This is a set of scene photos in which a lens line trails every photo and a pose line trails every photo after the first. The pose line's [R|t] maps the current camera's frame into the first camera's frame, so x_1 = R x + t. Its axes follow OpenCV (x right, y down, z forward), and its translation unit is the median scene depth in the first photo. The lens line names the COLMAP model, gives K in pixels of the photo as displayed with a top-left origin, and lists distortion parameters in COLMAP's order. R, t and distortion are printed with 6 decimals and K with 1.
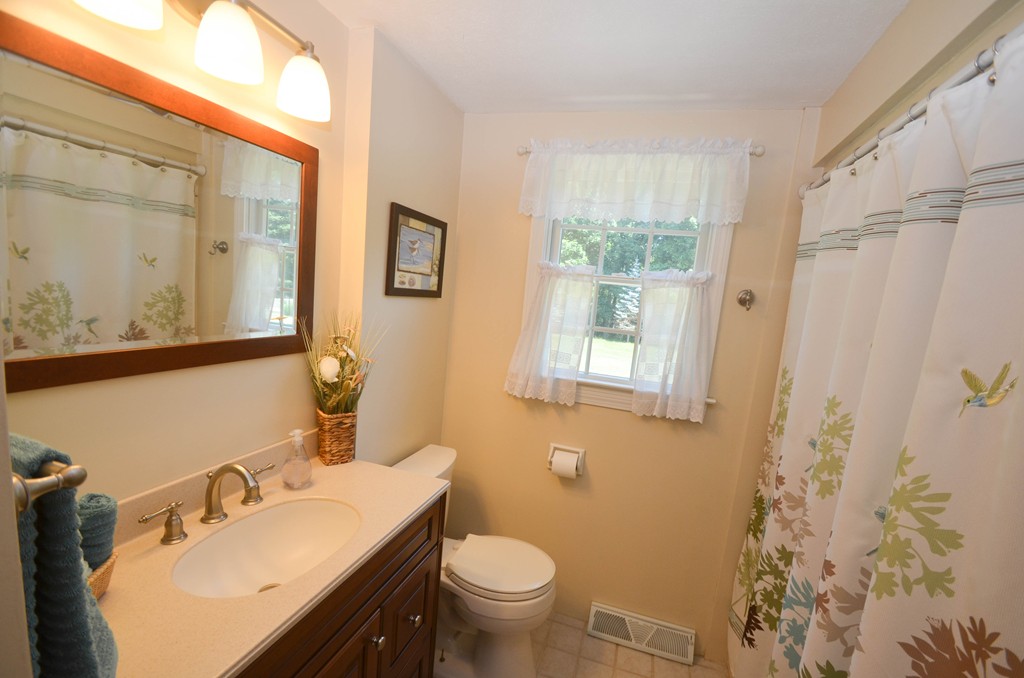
lens RADIAL K [[446.6, 0, 524.6], [0, 446.6, 352.6], [0, 0, 1]] dist [0.002657, -0.015077]
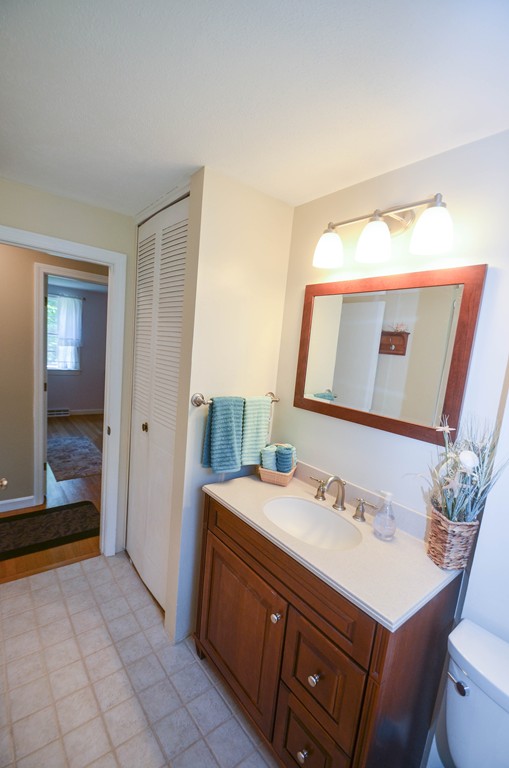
lens RADIAL K [[334.9, 0, 254.1], [0, 334.9, 396.4], [0, 0, 1]] dist [0.002657, -0.015077]
pose [[-0.532901, -0.035289, -0.845442, 0.583043], [-0.271768, 0.953335, 0.131509, -0.123254], [0.801348, 0.299845, -0.517623, 1.229390]]
